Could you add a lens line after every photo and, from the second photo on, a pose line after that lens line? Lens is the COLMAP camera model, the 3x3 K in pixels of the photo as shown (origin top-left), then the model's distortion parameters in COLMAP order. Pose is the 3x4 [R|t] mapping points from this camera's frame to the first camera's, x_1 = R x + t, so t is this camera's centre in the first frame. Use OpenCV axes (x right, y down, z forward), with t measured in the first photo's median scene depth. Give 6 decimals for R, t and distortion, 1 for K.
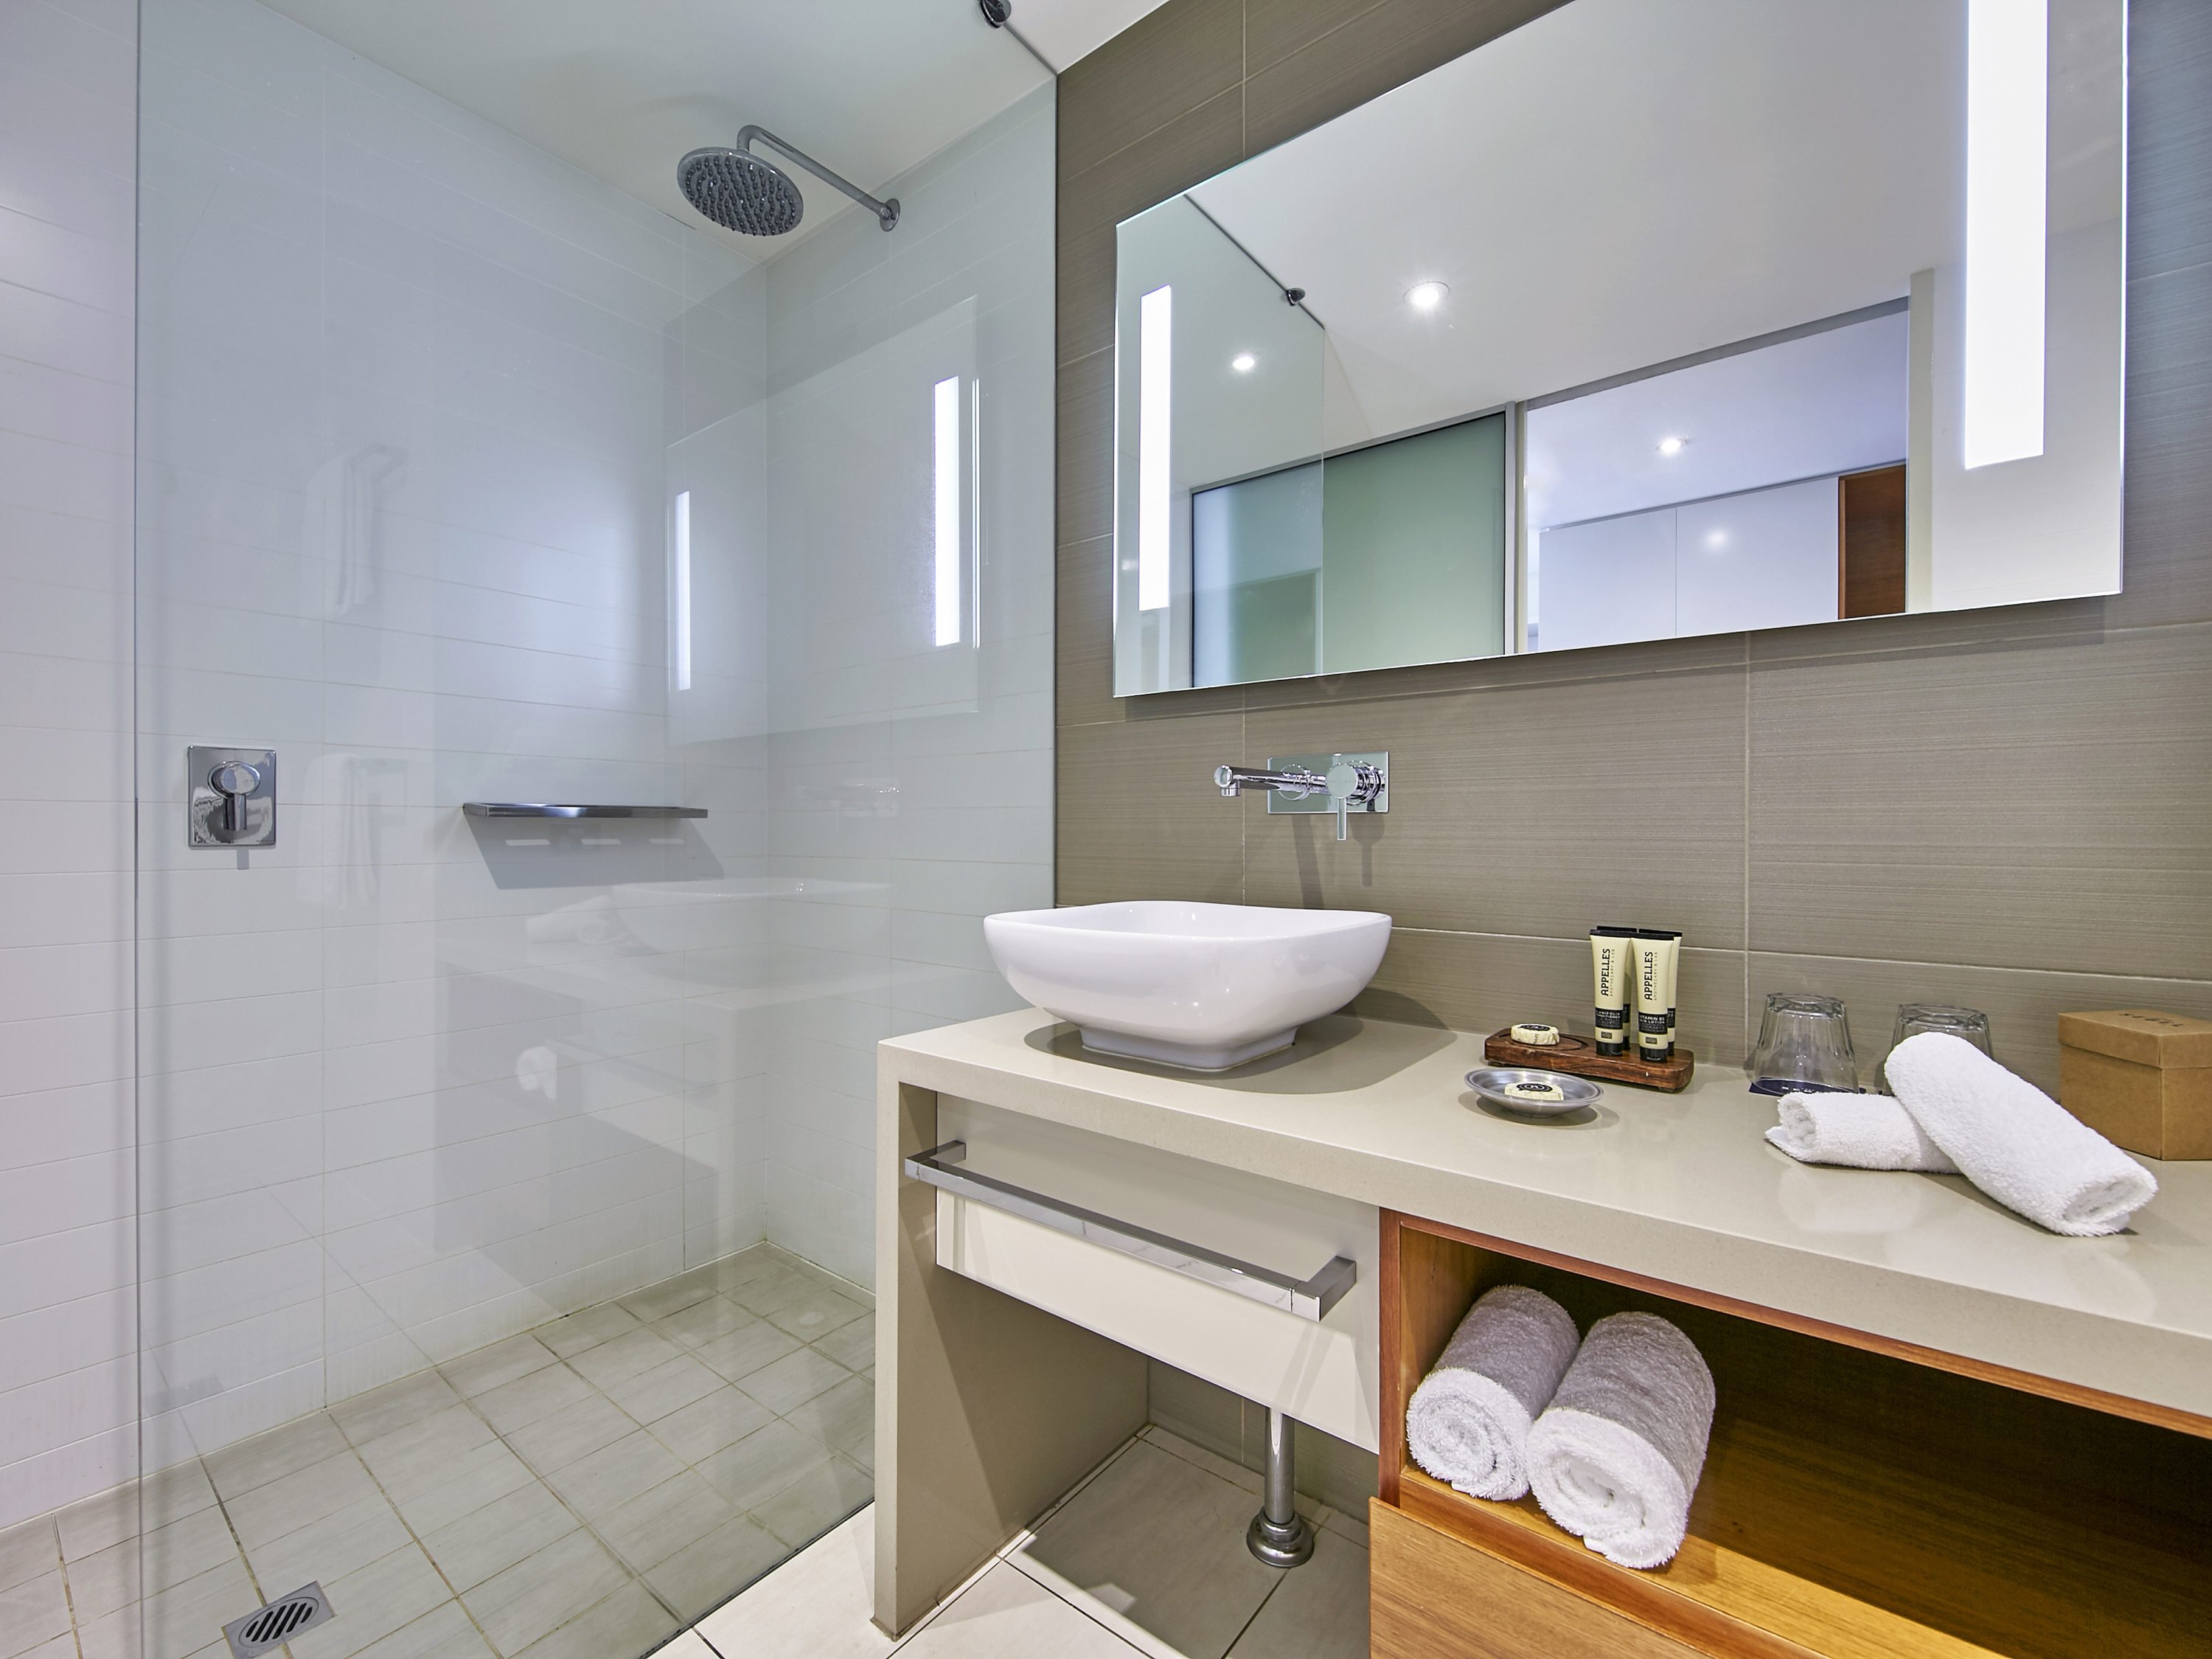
lens RADIAL K [[890.5, 0, 1105.5], [0, 890.5, 832.8], [0, 0, 1]] dist [0.008539, -0.001965]
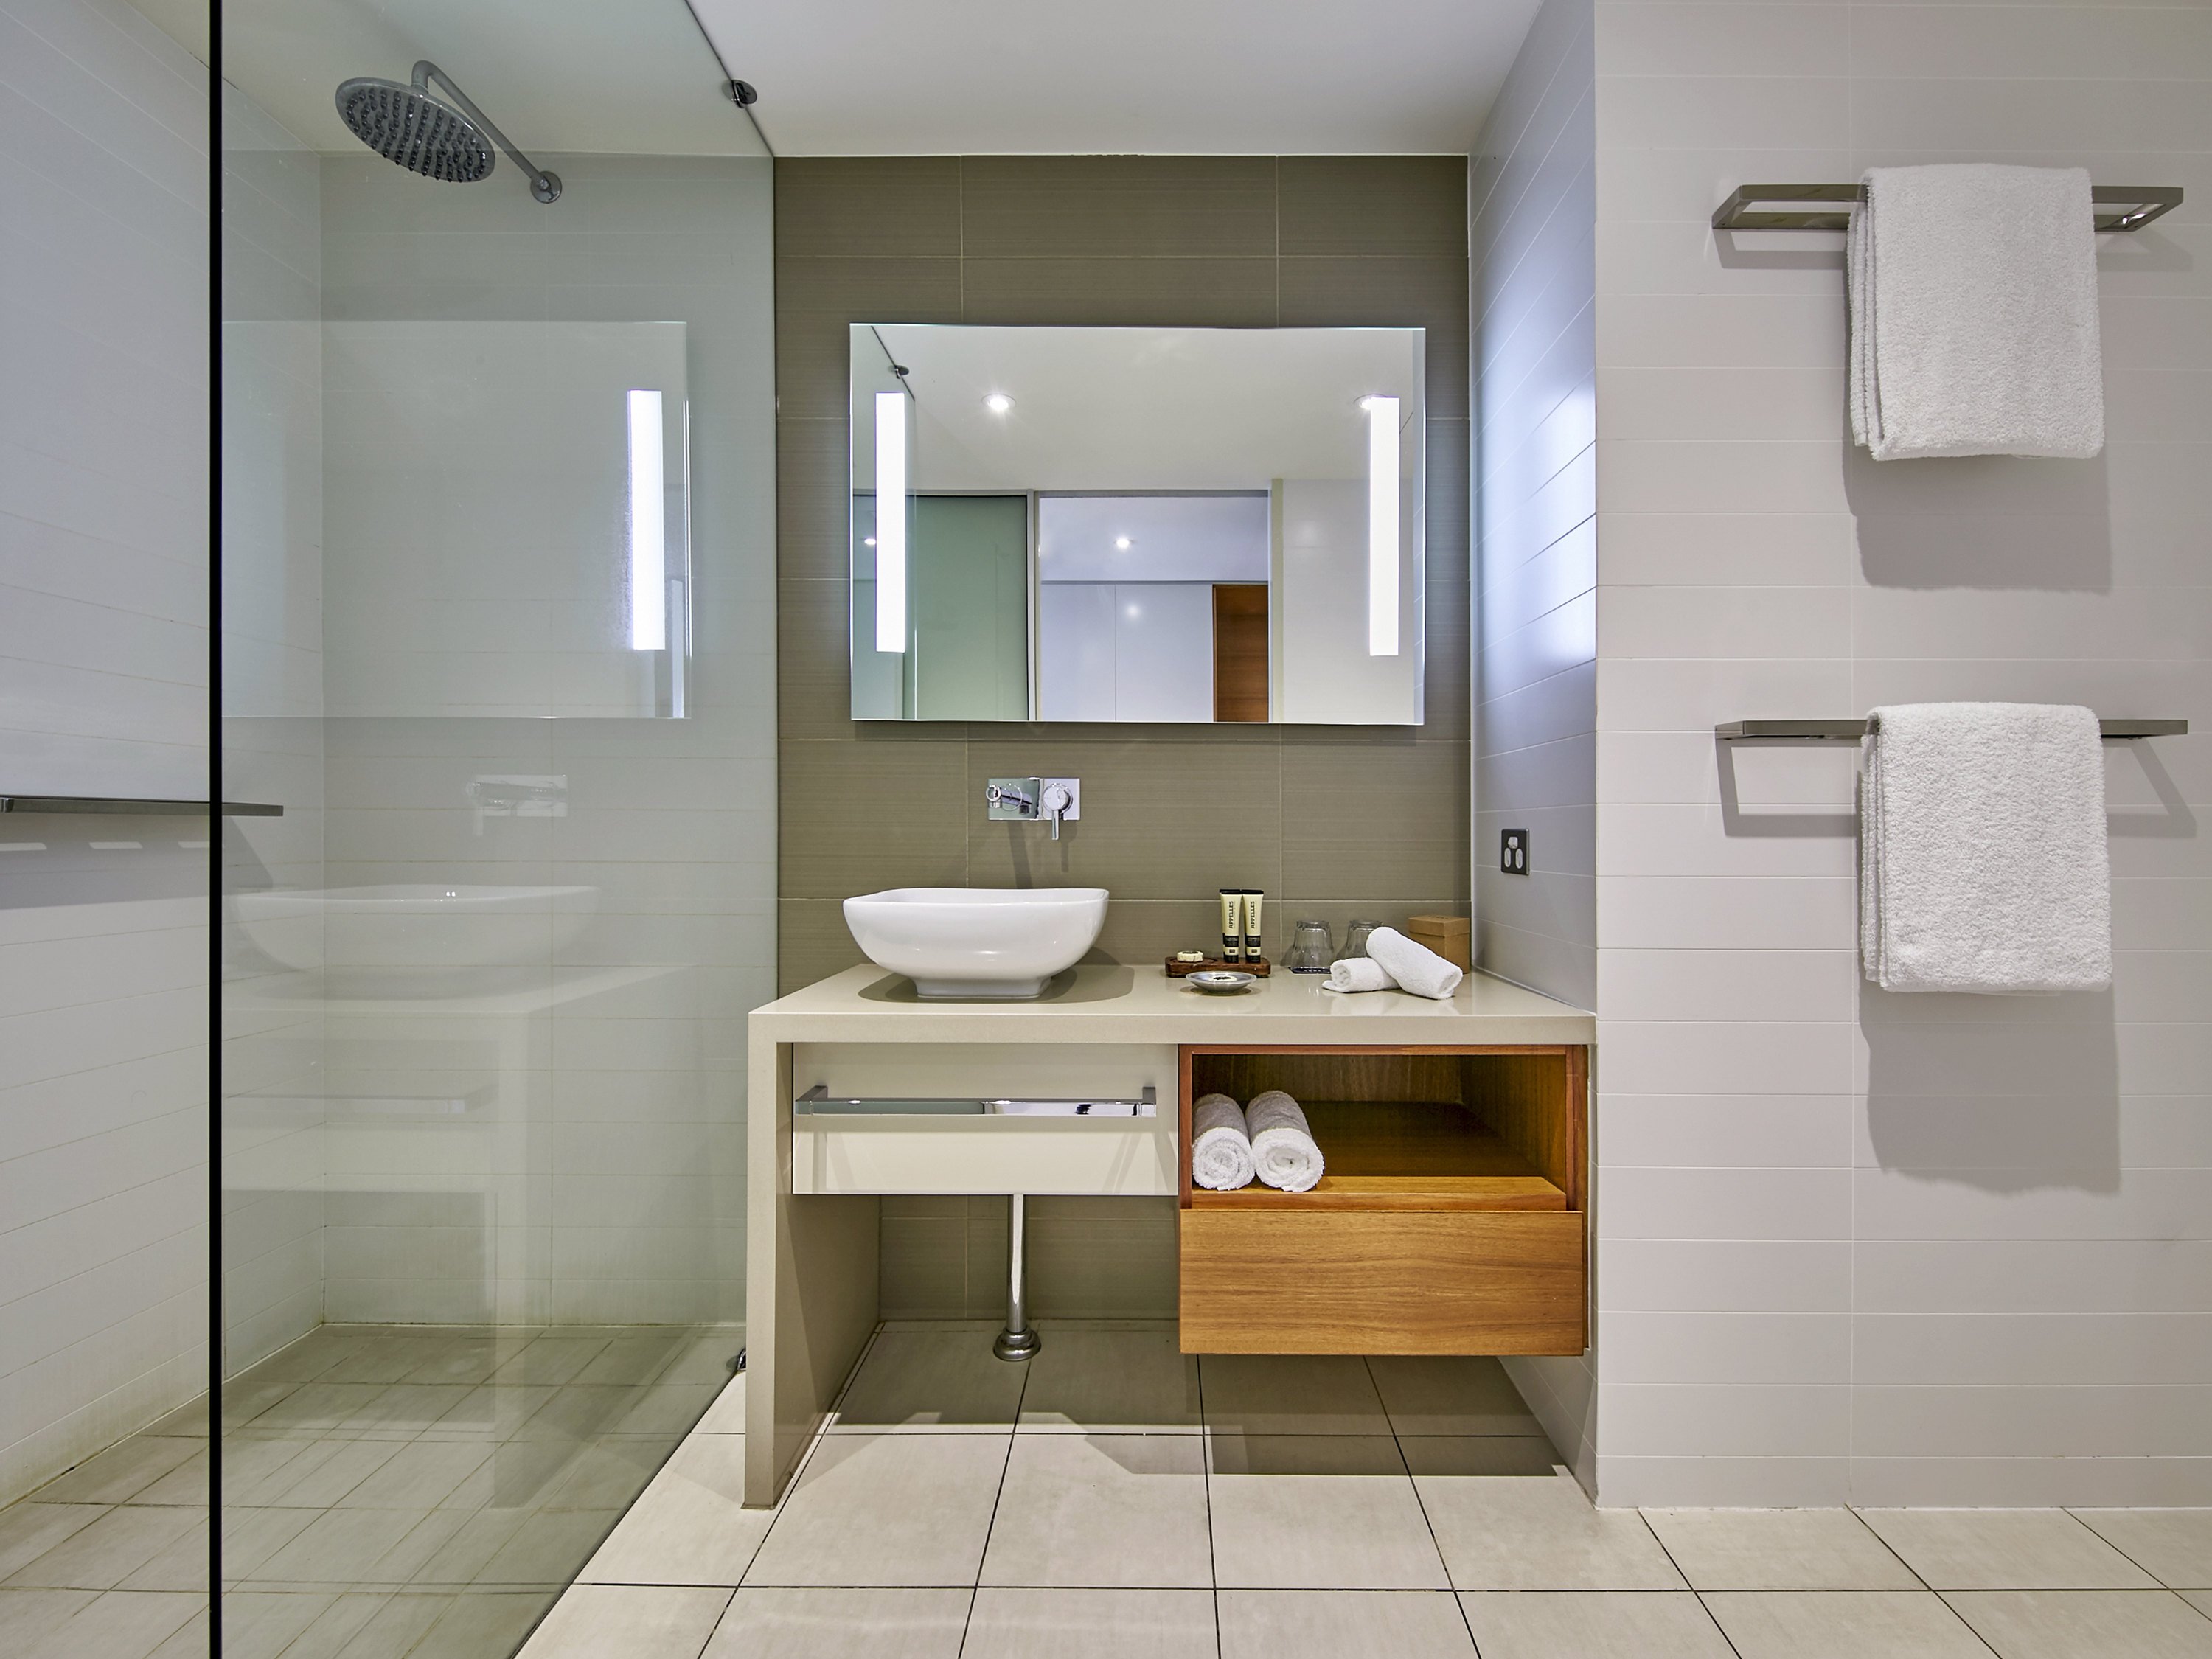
lens RADIAL K [[890.5, 0, 1115.4], [0, 890.5, 827.8], [0, 0, 1]] dist [0.008539, -0.001965]
pose [[0.810879, 0.004230, 0.585199, -0.616985], [-0.000074, 0.999975, -0.007126, -0.000419], [-0.585214, 0.005735, 0.810859, -0.264123]]
